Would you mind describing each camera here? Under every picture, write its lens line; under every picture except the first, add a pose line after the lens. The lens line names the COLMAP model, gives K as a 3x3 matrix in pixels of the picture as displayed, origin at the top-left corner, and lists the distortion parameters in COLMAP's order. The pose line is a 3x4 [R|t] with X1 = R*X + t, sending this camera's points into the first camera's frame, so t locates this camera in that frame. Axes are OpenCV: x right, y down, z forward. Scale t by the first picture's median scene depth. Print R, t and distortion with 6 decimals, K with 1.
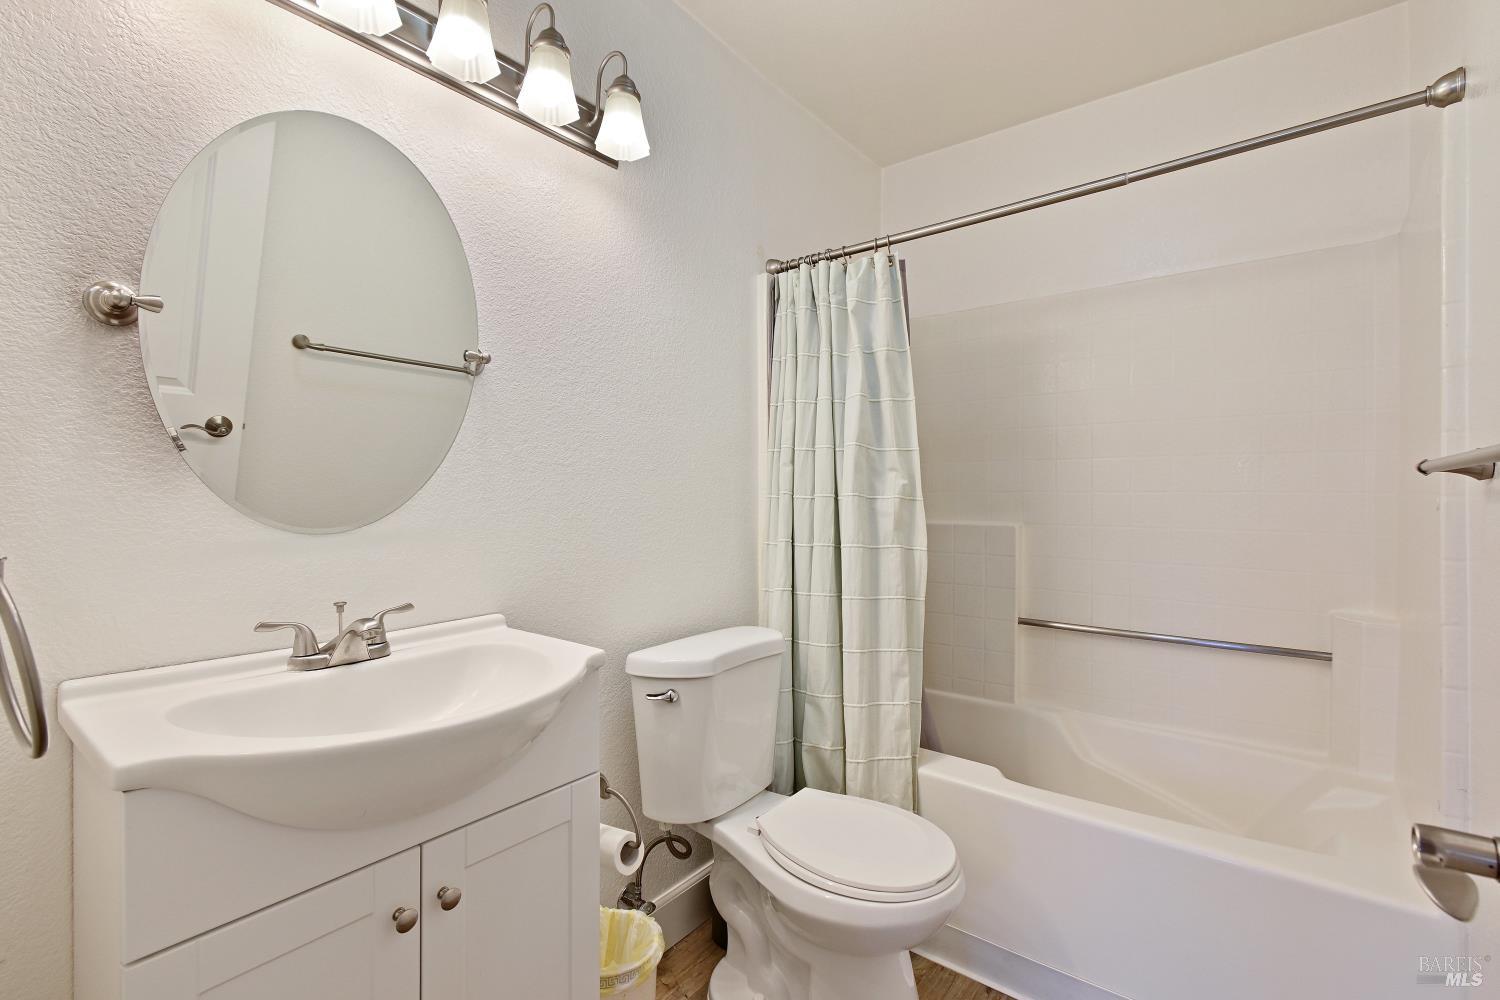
lens RADIAL K [[679.5, 0, 745.6], [0, 679.5, 491.3], [0, 0, 1]] dist [0.007841, -0.004979]
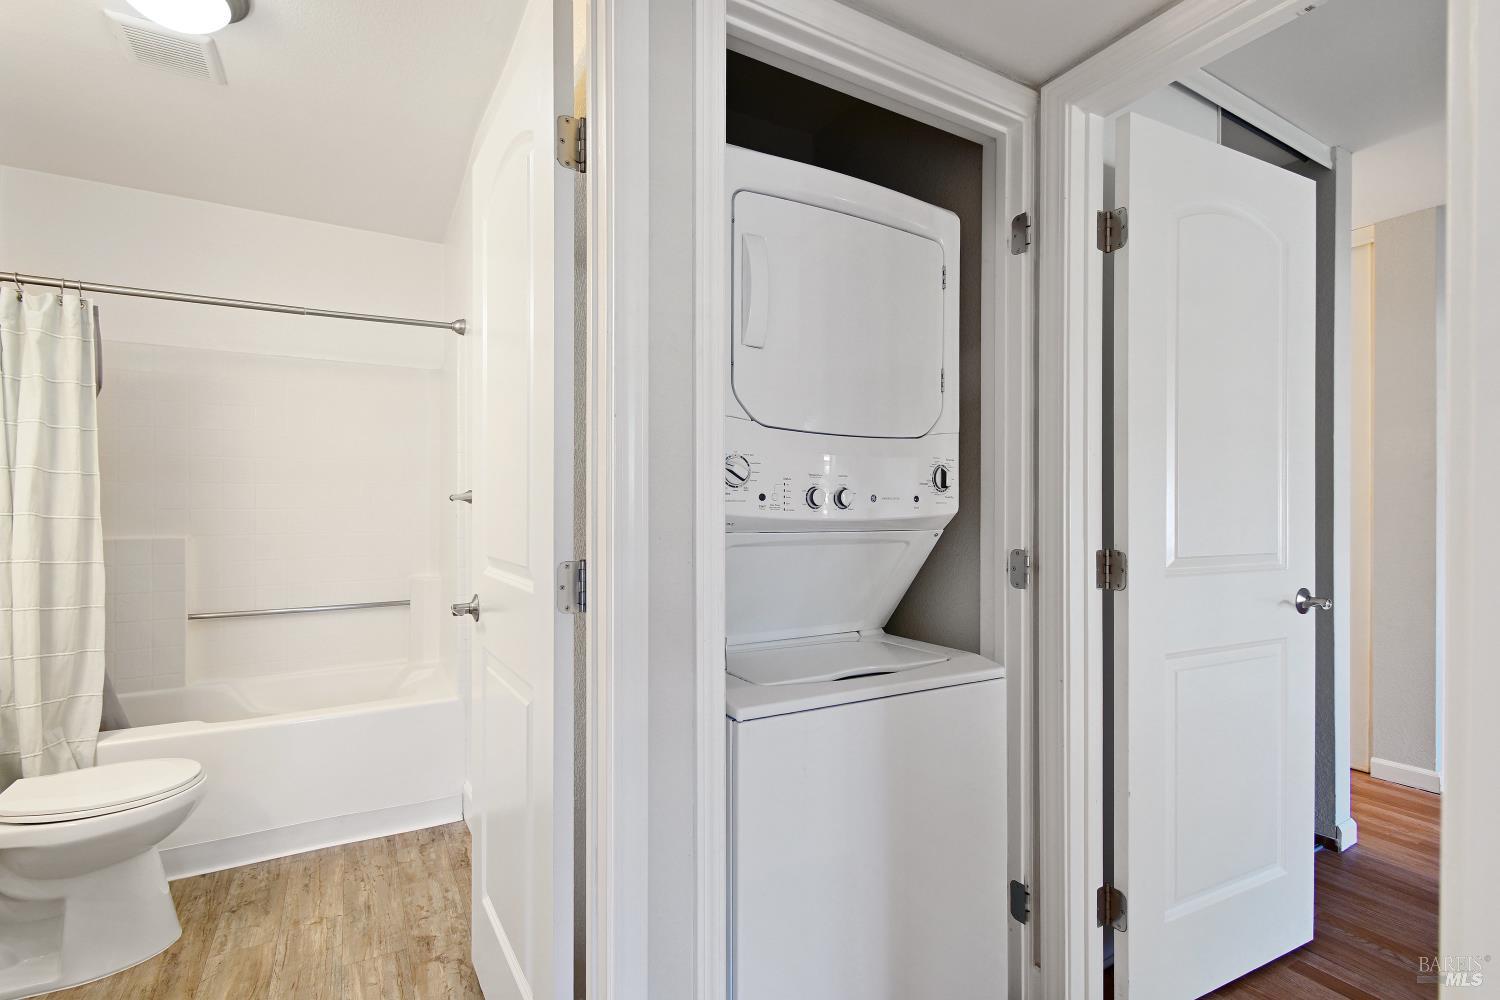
lens RADIAL K [[679.5, 0, 746.2], [0, 679.5, 502.7], [0, 0, 1]] dist [0.007841, -0.004979]
pose [[0.377633, 0.001298, 0.925954, -0.407191], [-0.003073, 0.999995, -0.000148, -0.015904], [-0.925950, -0.002790, 0.377636, -0.429949]]
